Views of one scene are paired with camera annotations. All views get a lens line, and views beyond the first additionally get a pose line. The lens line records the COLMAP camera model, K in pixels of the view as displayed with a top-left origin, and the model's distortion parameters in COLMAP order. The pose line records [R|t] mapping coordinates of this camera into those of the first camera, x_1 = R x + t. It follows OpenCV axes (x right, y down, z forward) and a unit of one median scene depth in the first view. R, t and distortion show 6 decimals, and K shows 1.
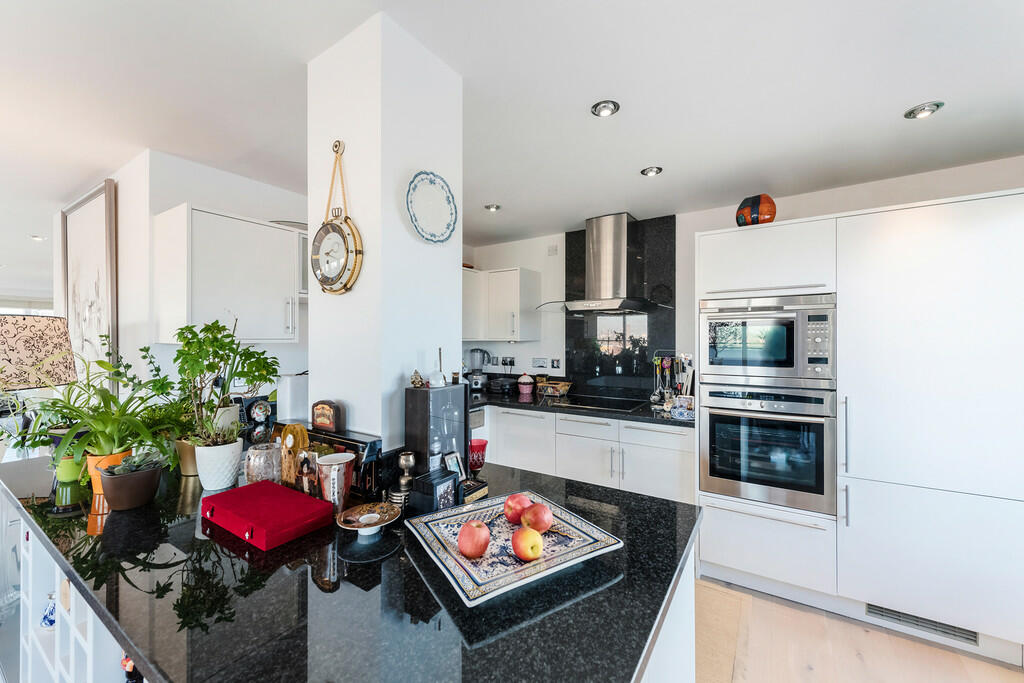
lens RADIAL K [[395.4, 0, 517.5], [0, 395.4, 337.6], [0, 0, 1]] dist [0.015336, 0.000030]
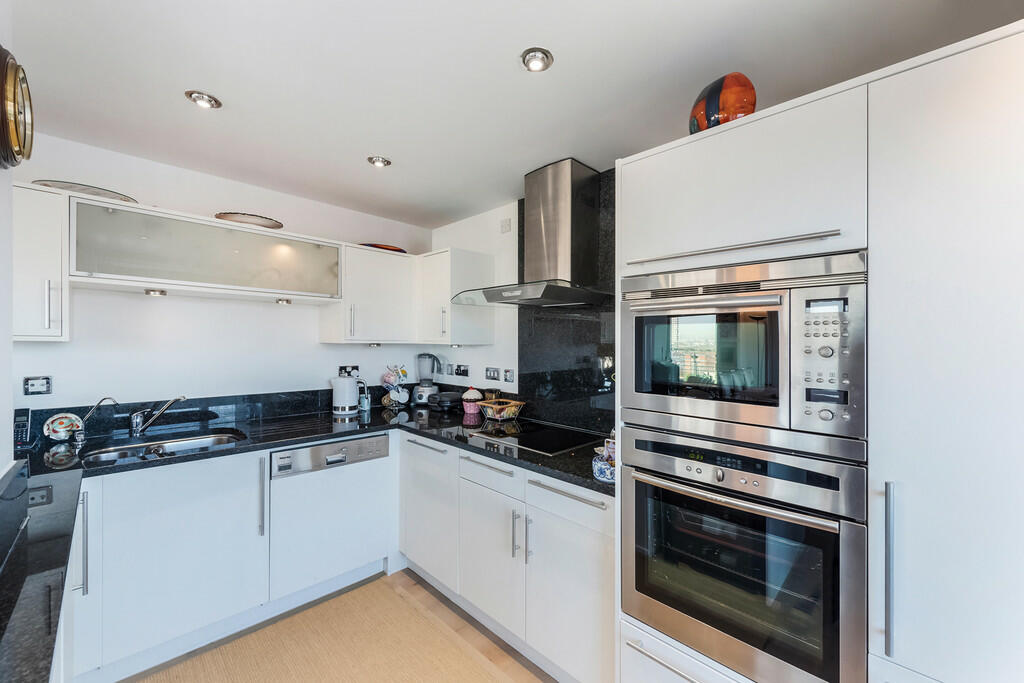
lens RADIAL K [[407.8, 0, 514.0], [0, 407.8, 335.6], [0, 0, 1]] dist [0.014673, -0.000083]
pose [[0.977856, 0.012129, -0.208928, 0.267515], [-0.015100, 0.999806, -0.012632, -0.000340], [0.208735, 0.015508, 0.977849, 0.243801]]
